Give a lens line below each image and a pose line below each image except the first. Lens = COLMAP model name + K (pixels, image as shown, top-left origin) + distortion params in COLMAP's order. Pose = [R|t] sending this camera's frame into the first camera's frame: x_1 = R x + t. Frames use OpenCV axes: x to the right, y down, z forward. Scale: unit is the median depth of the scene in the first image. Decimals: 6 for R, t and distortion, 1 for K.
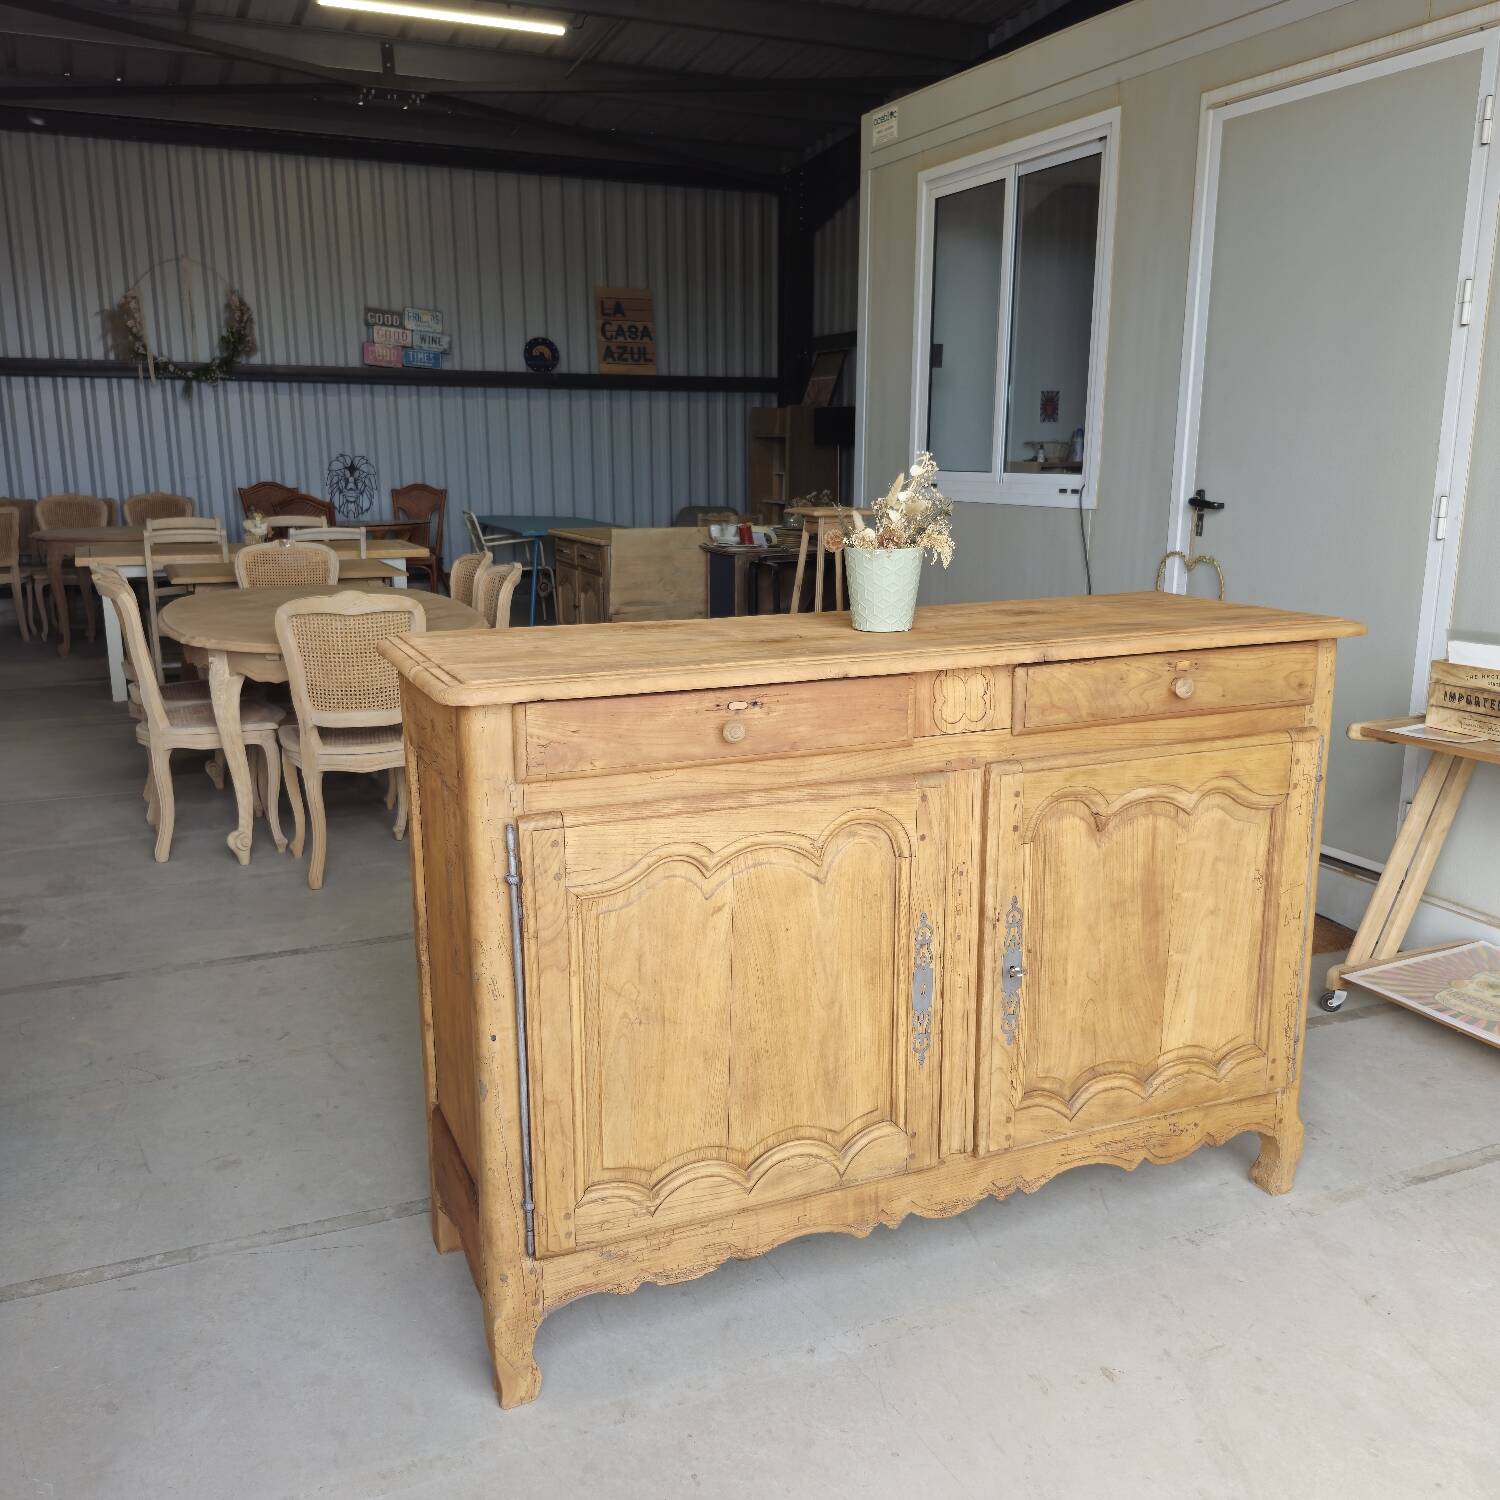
lens RADIAL K [[1381.0, 0, 751.8], [0, 1381.0, 748.3], [0, 0, 1]] dist [0.123988, -0.193827]
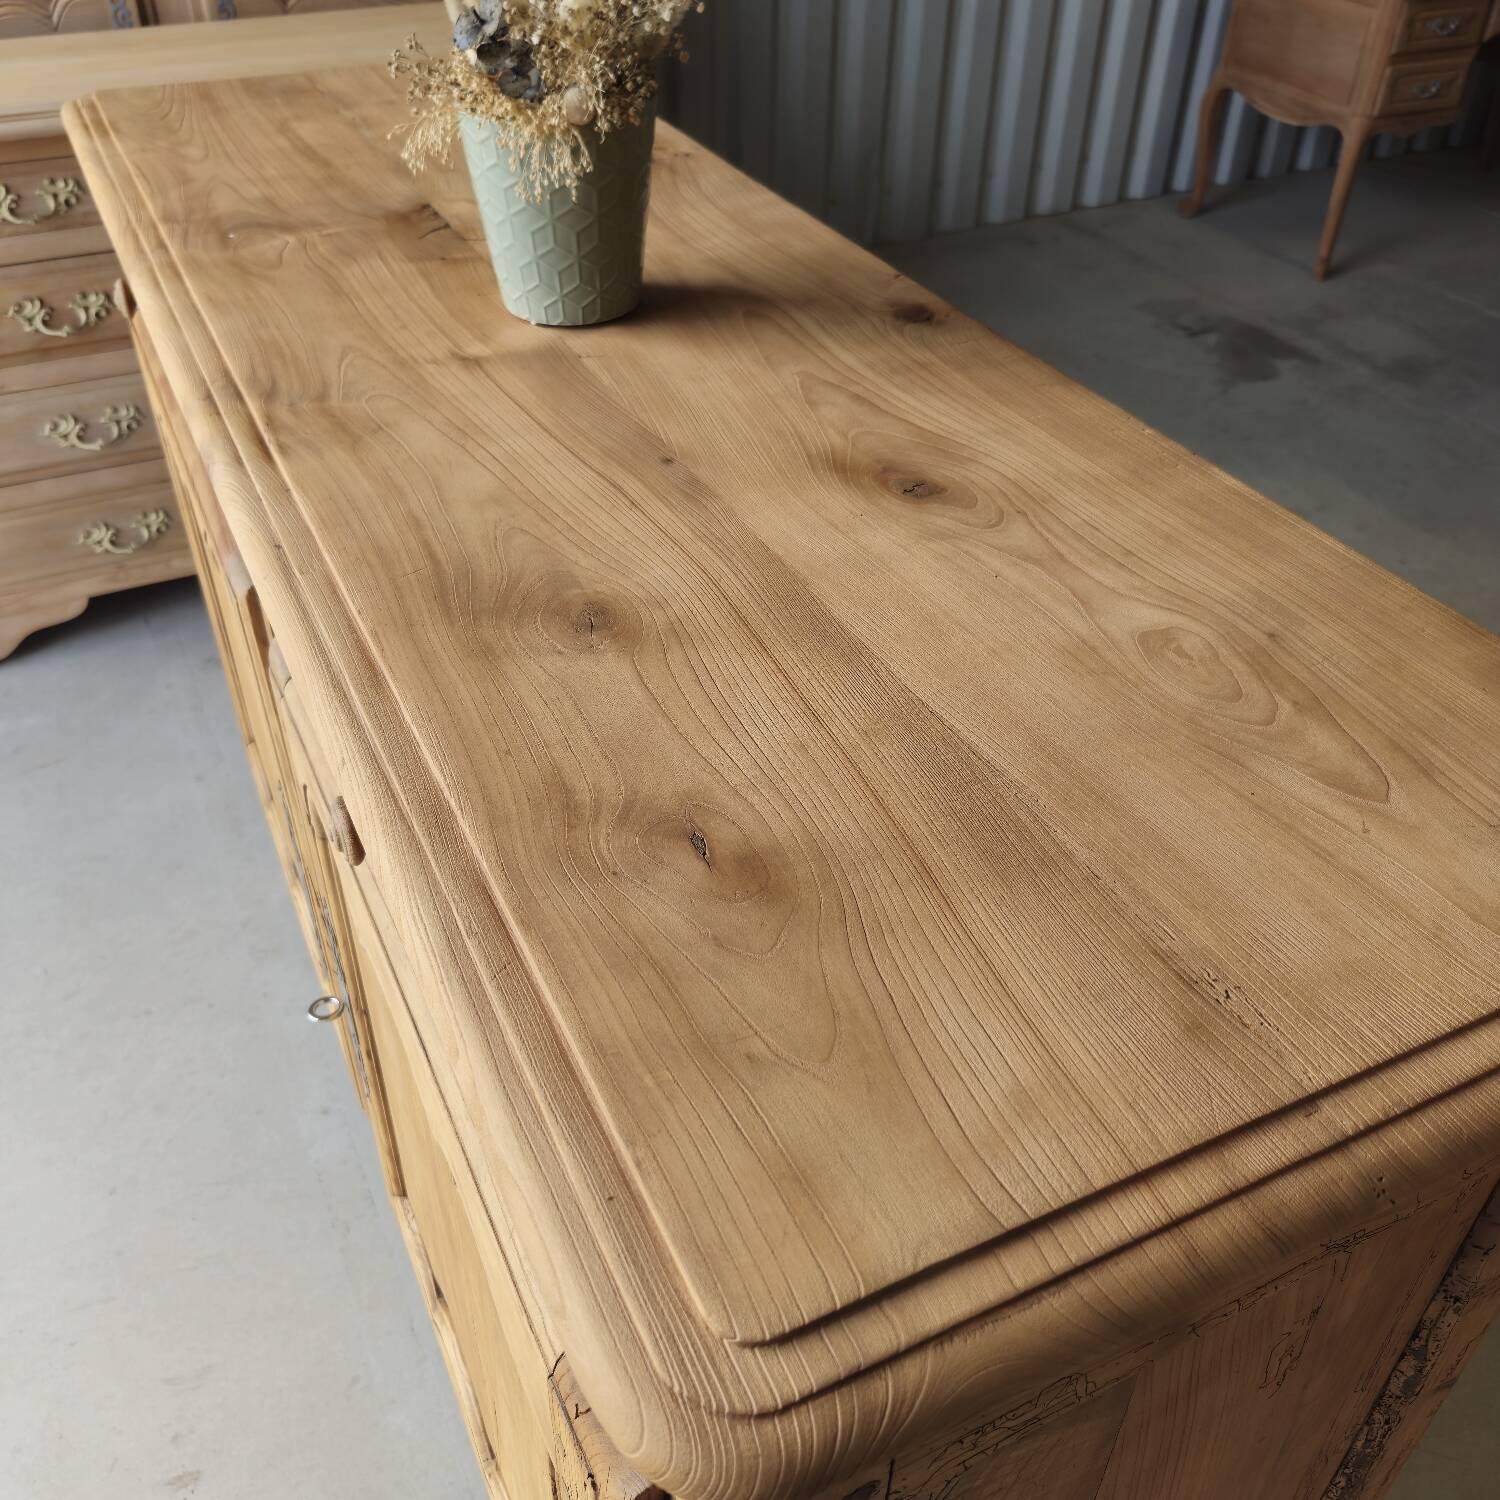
lens RADIAL K [[1404.8, 0, 746.7], [0, 1404.8, 743.5], [0, 0, 1]] dist [0.084945, -0.128552]
pose [[0.042856, 0.615669, -0.786839, 0.527643], [-0.230311, 0.772439, 0.591857, -0.253739], [0.972173, 0.155853, 0.174899, 0.992320]]
